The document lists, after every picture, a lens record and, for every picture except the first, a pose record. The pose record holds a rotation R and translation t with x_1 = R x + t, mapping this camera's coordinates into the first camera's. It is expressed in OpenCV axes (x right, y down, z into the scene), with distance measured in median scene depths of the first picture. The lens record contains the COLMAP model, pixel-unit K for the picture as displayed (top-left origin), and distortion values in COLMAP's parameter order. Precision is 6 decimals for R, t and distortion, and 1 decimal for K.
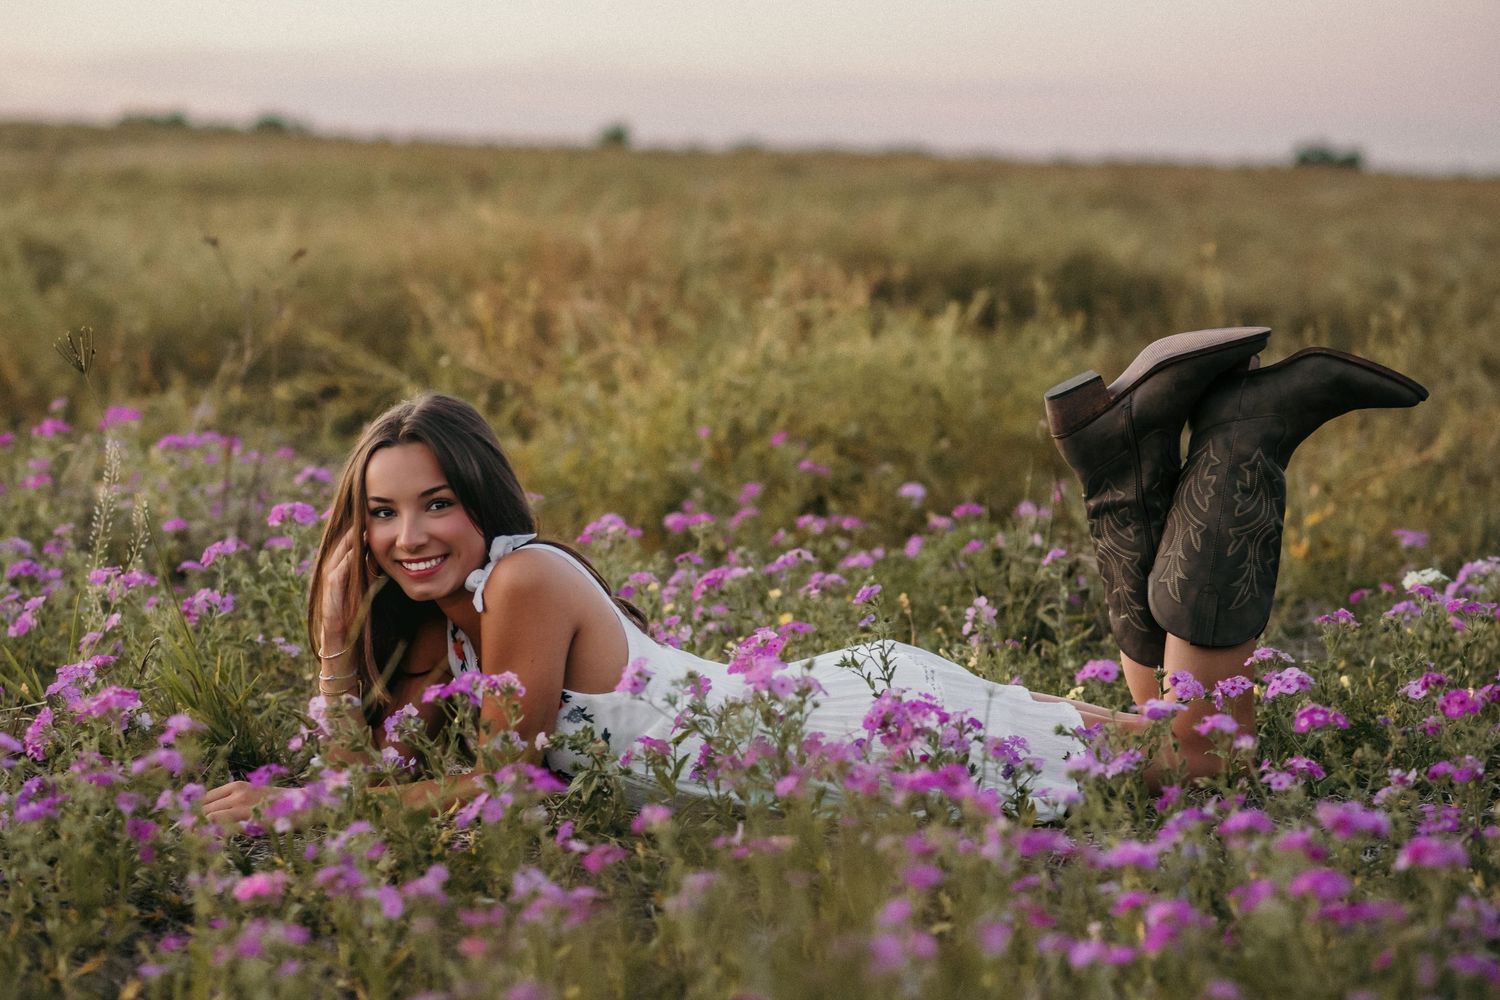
lens RADIAL K [[3814.5, 0, 750.0], [0, 3814.5, 500.0], [0, 0, 1]] dist [0.034840, 0.496454]
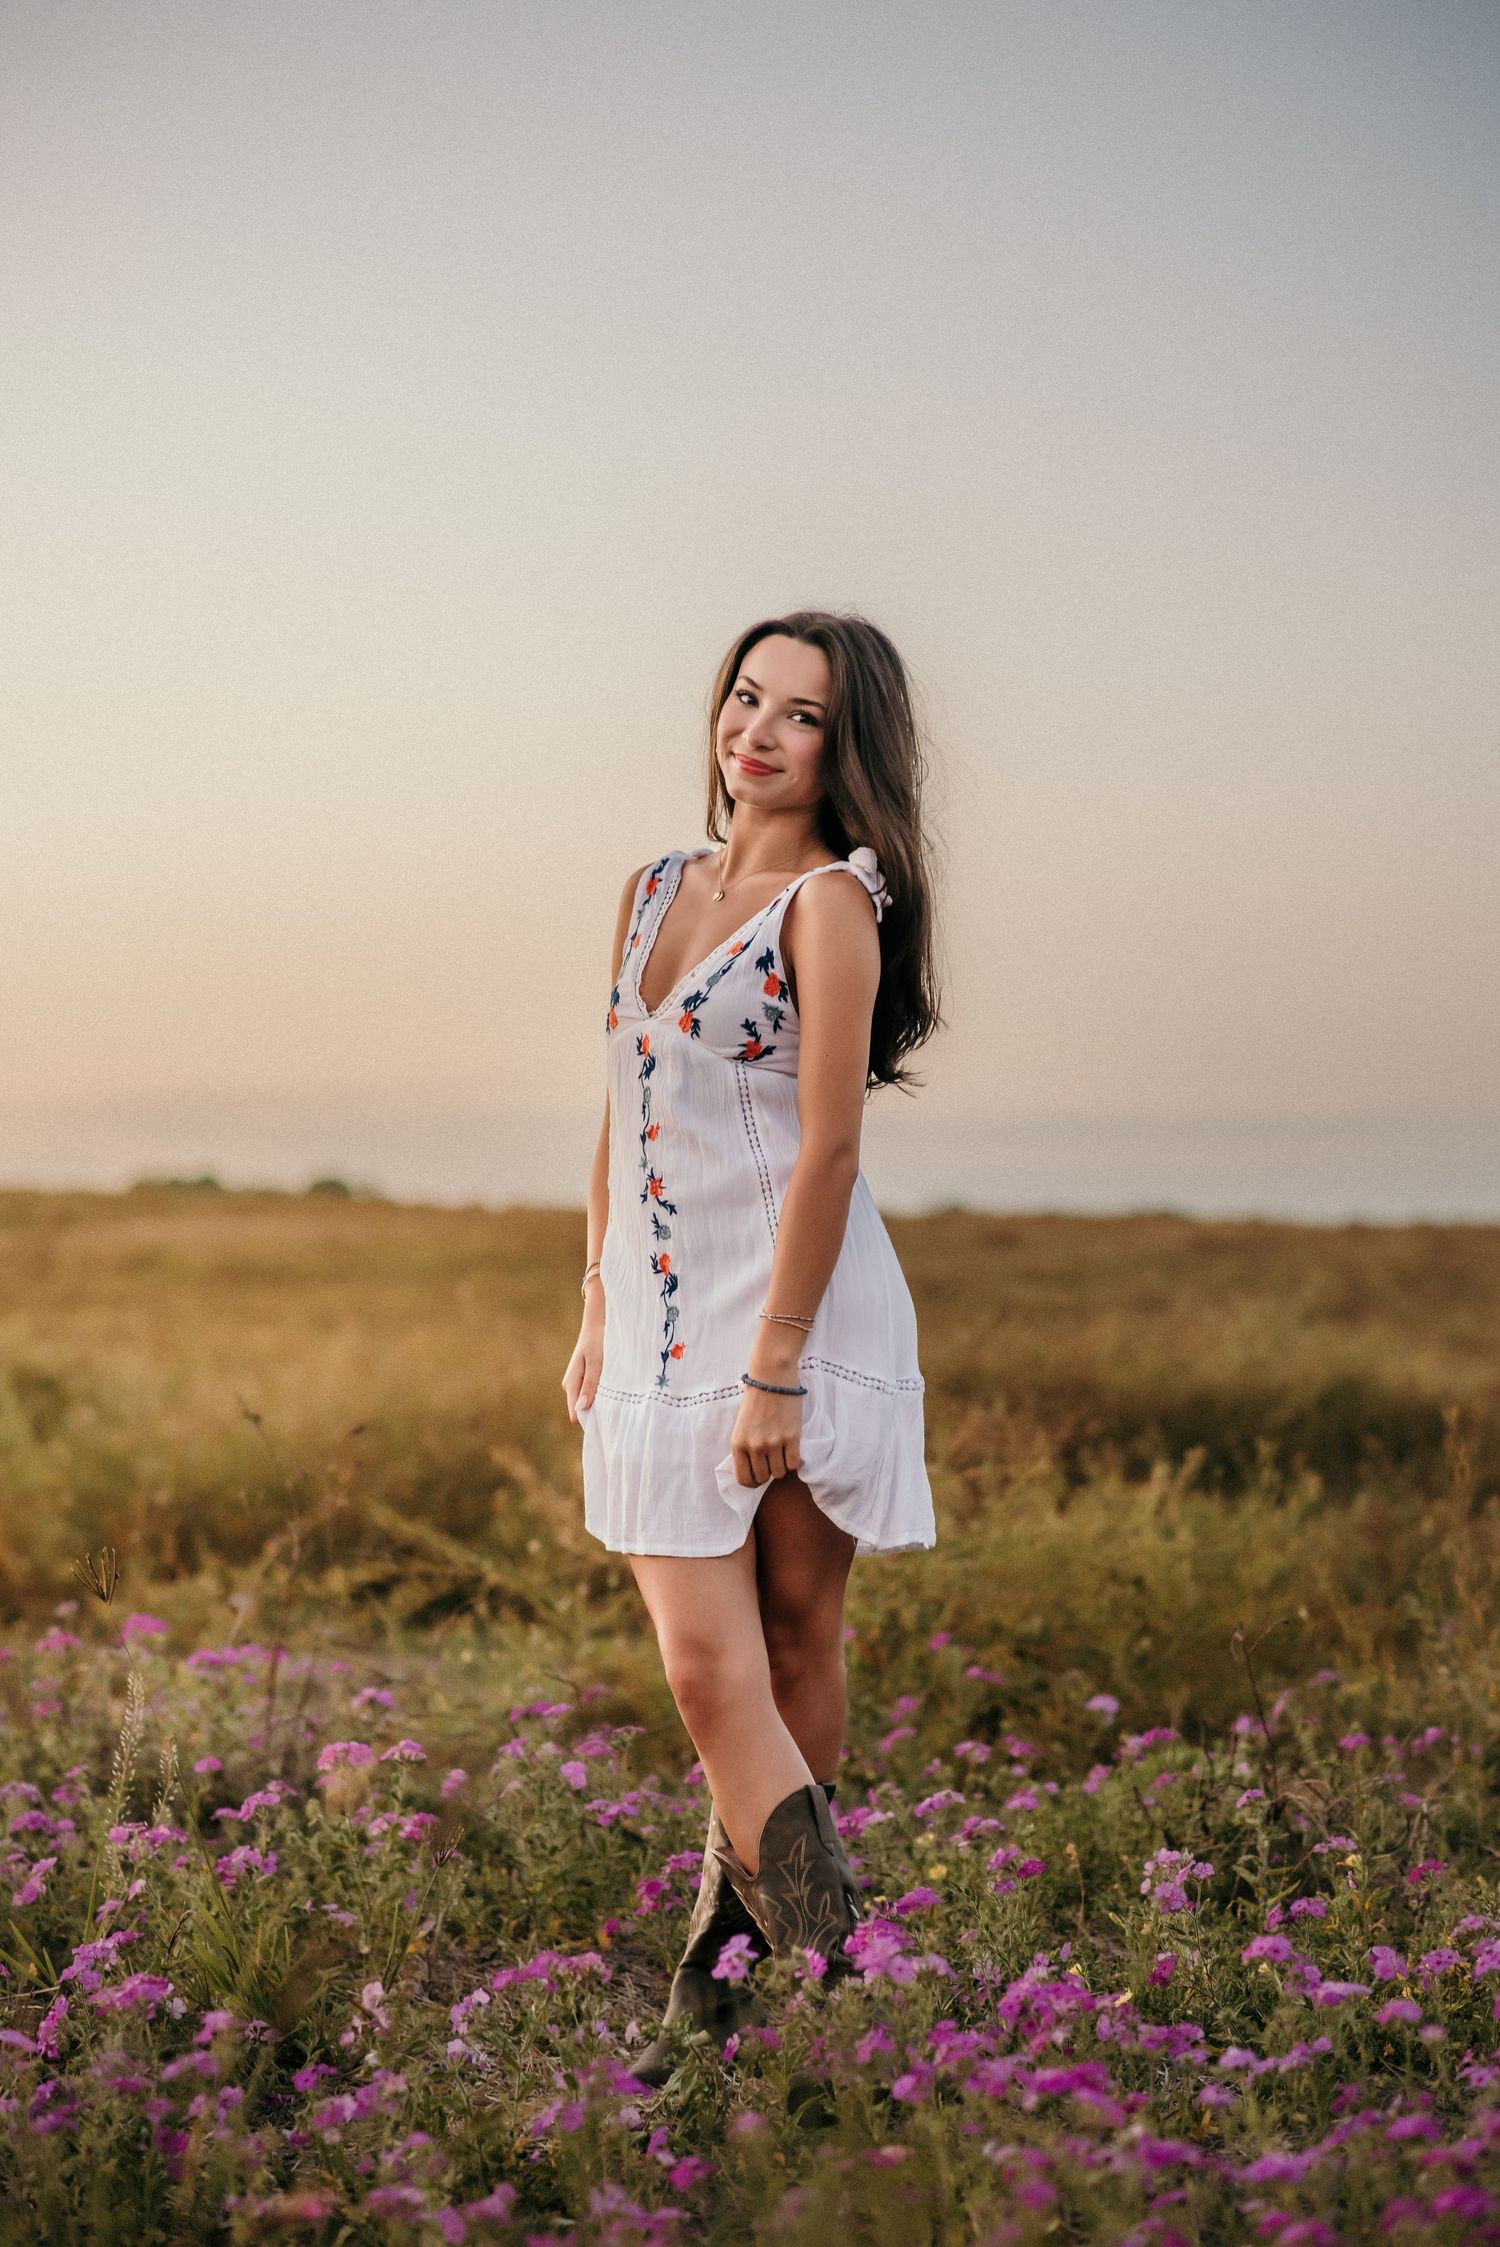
lens RADIAL K [[5169.1, 0, 822.5], [0, 5169.1, 1122.4], [0, 0, 1]] dist [0.042337, 0.483643]
pose [[0.999504, -0.011737, -0.029217, 0.021357], [0.008704, 0.994760, -0.101865, -0.018497], [0.030259, 0.101560, 0.994369, -0.157202]]
